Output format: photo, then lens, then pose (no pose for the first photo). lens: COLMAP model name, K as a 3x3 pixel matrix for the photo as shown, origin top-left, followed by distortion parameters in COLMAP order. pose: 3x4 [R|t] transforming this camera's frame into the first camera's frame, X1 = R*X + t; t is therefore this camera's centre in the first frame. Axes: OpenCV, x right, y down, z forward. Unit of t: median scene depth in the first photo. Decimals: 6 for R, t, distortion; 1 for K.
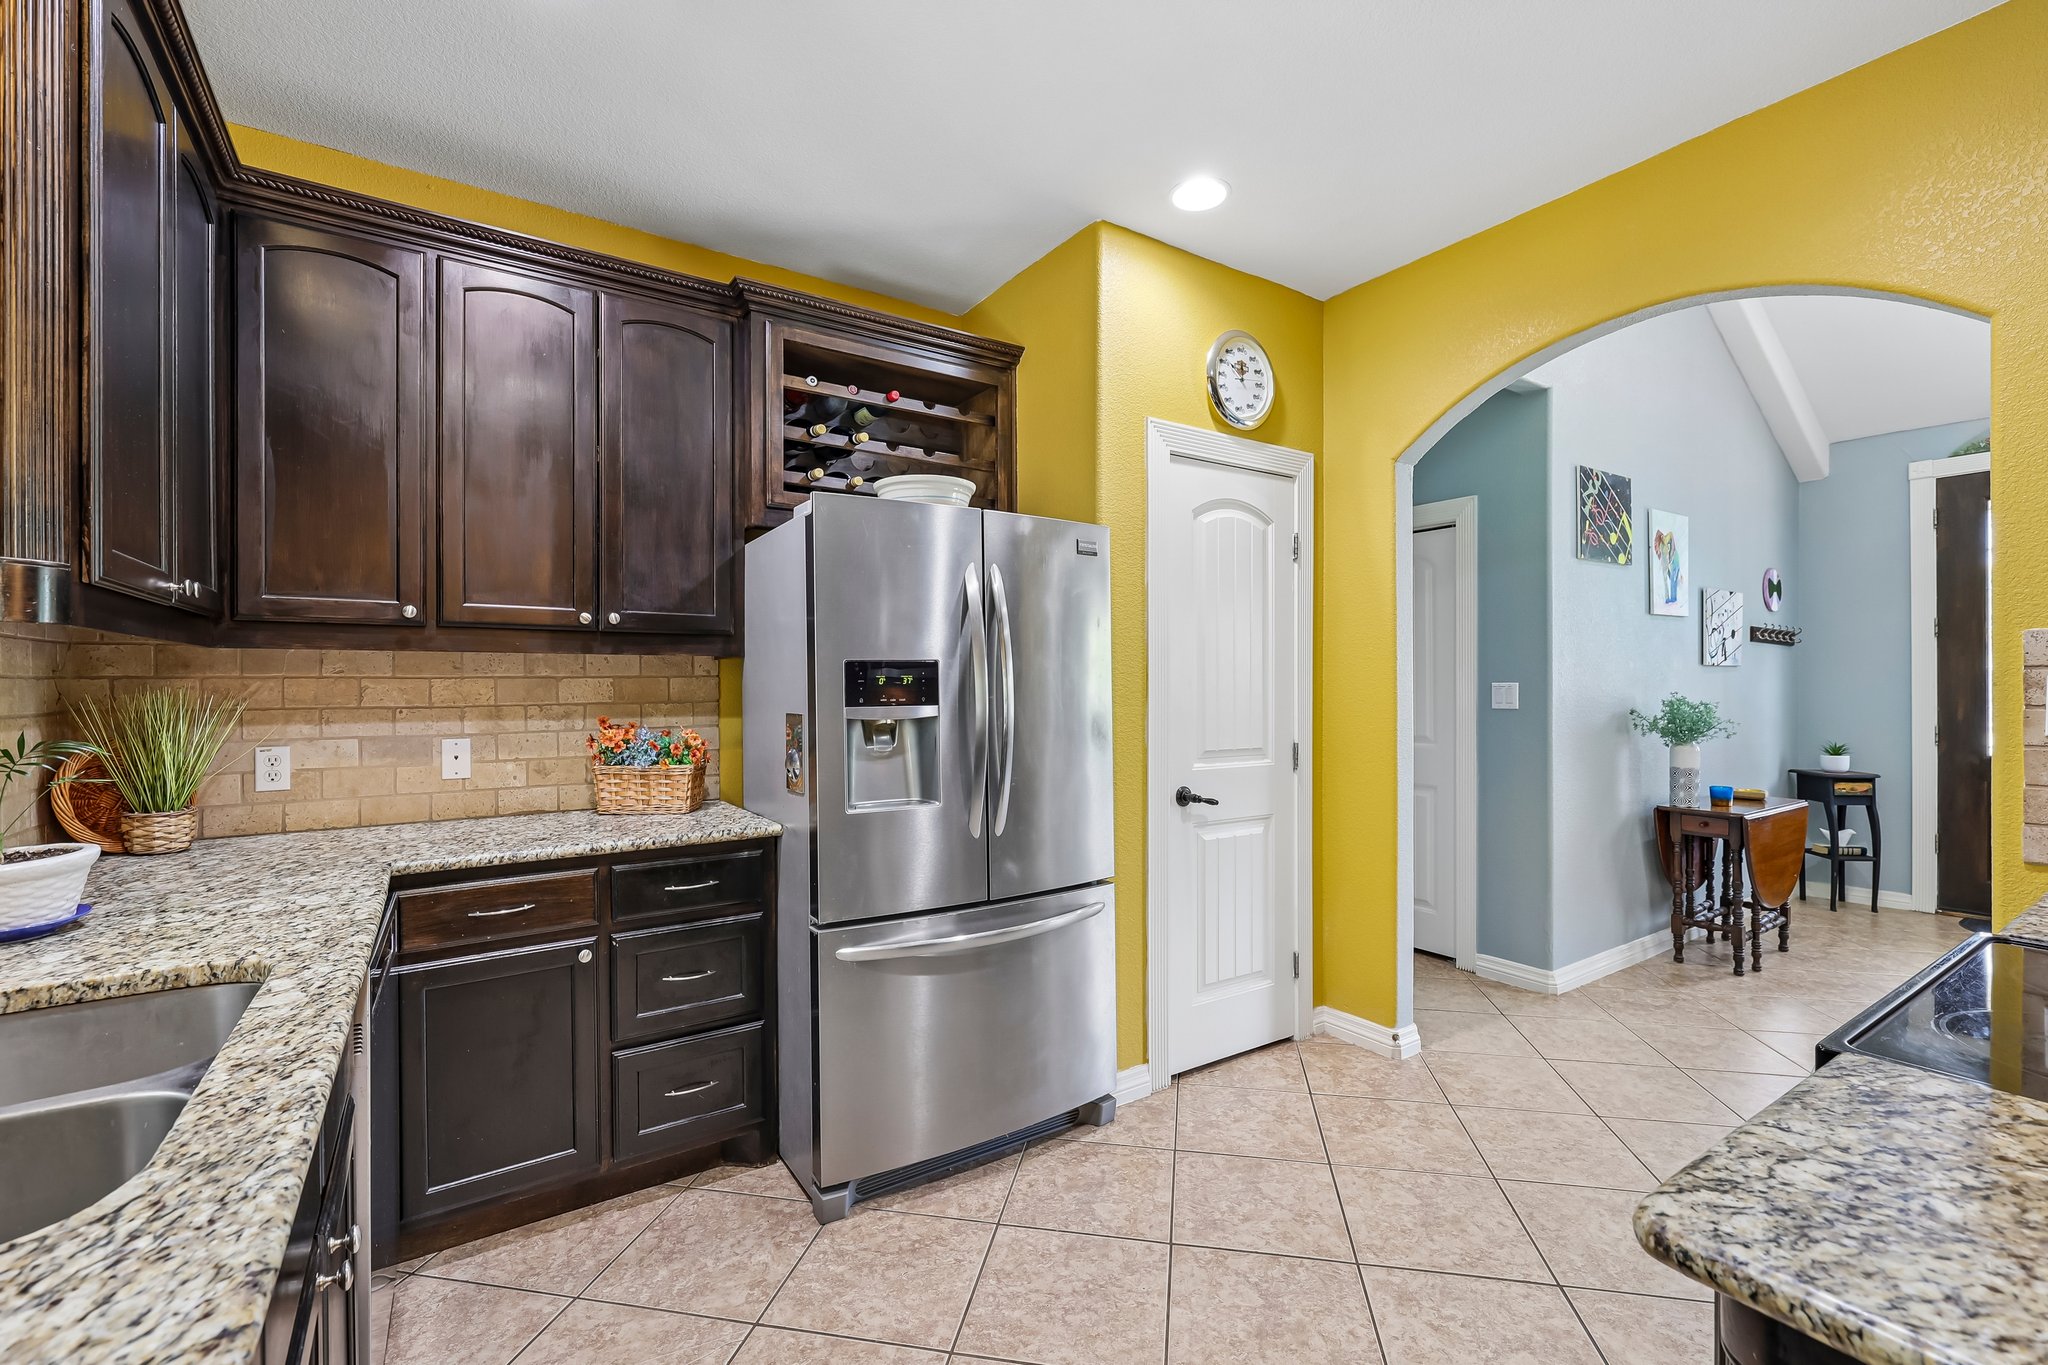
lens RADIAL K [[880.2, 0, 1032.2], [0, 880.2, 685.1], [0, 0, 1]] dist [-0.000857, 0.000620]
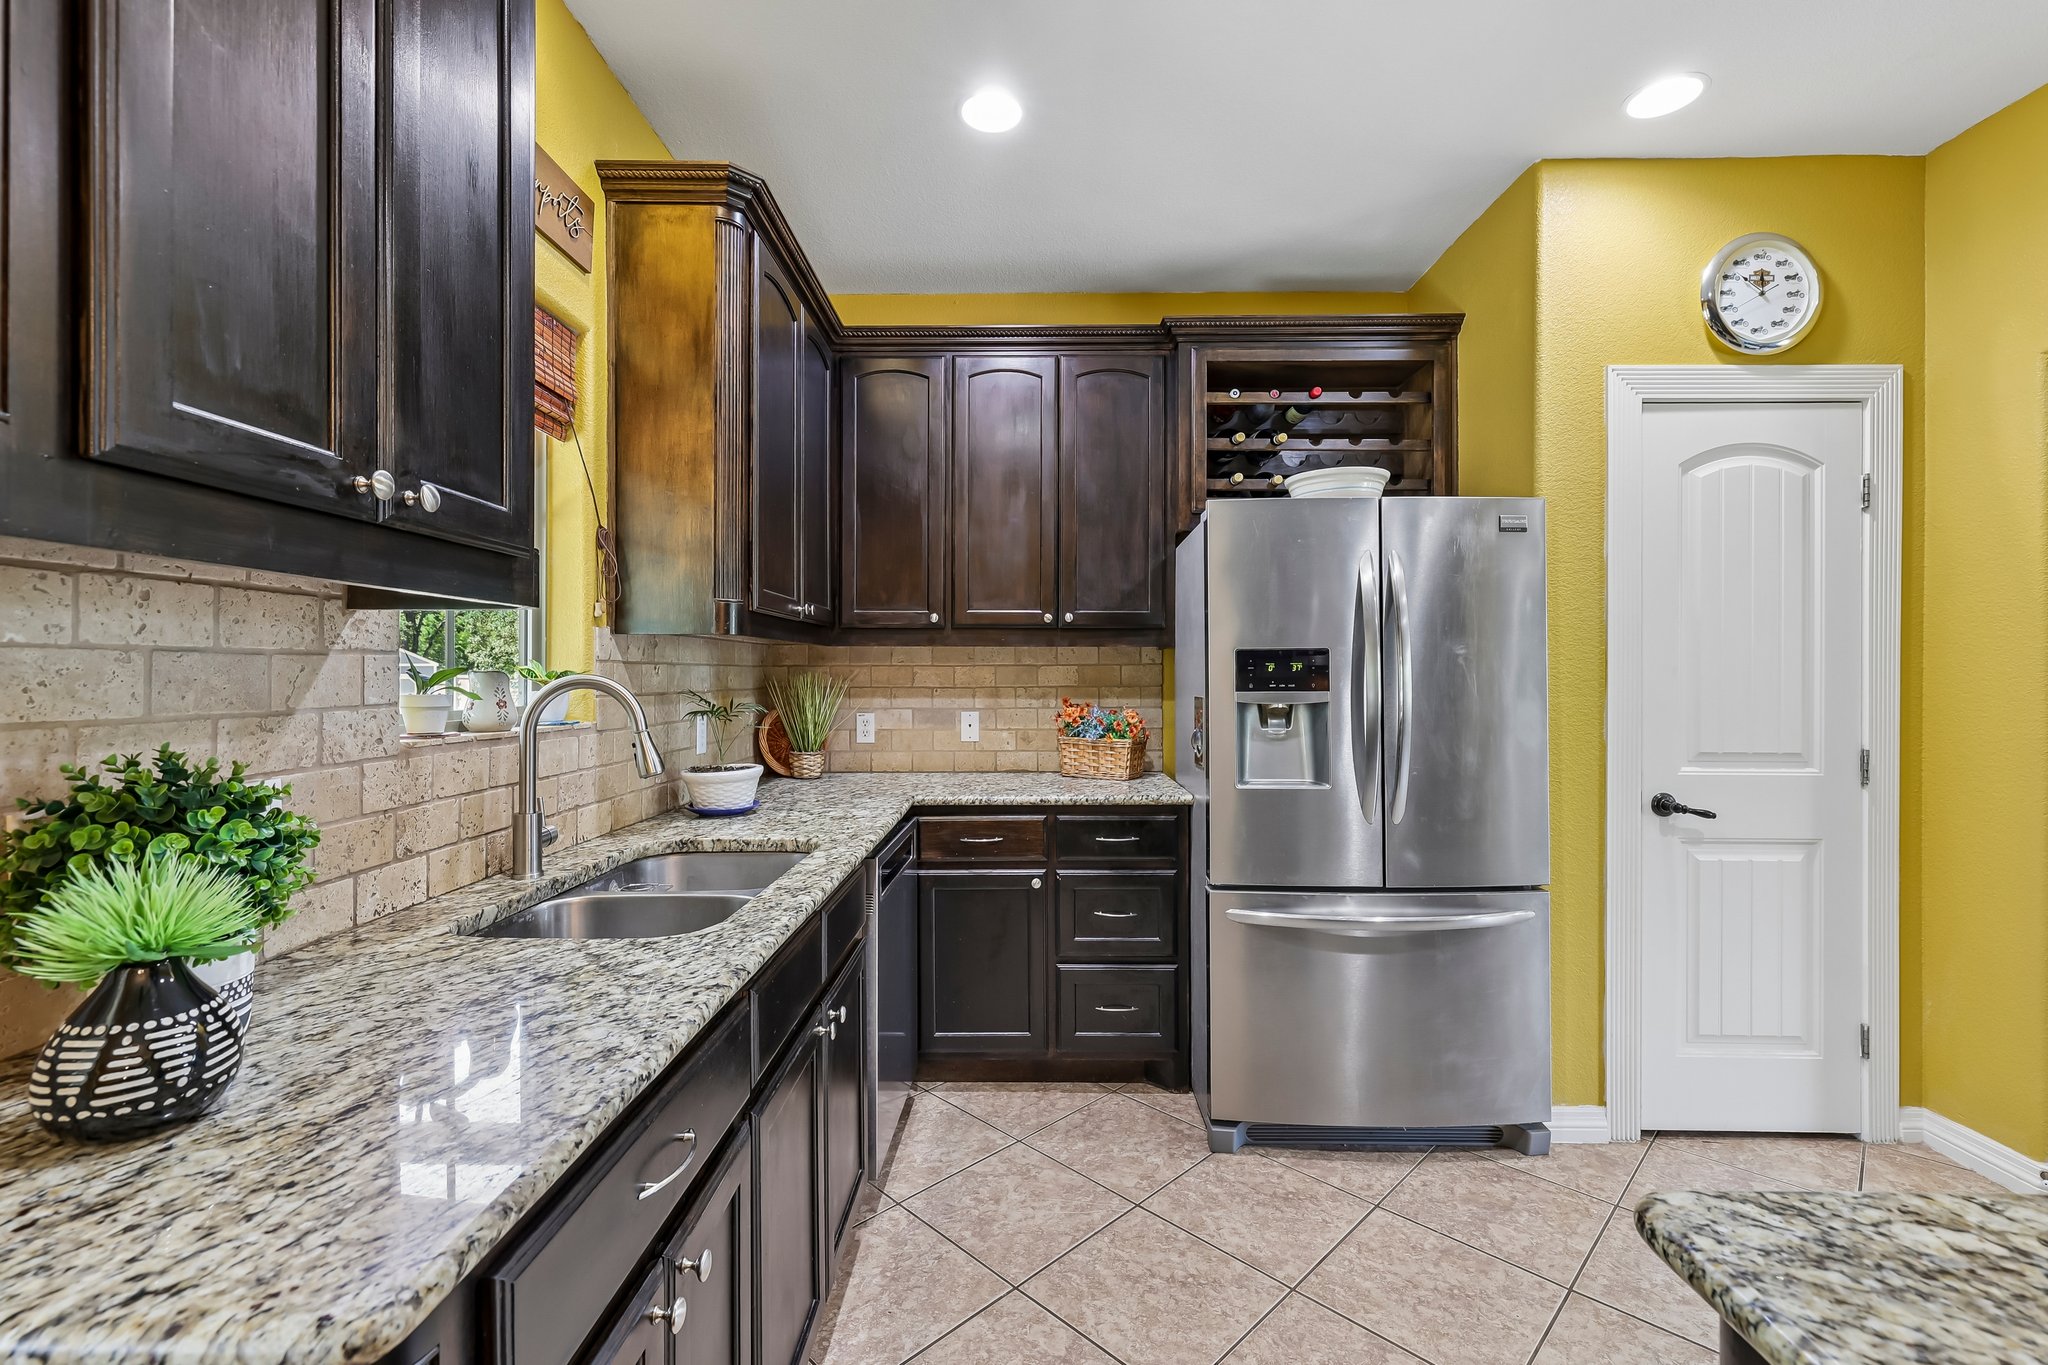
lens RADIAL K [[889.5, 0, 1020.8], [0, 889.5, 671.9], [0, 0, 1]] dist [0.000832, 0.000423]
pose [[0.820968, 0.002447, -0.570969, 0.179423], [-0.003278, 0.999995, -0.000428, 0.001404], [0.570965, 0.002223, 0.820971, -0.063129]]
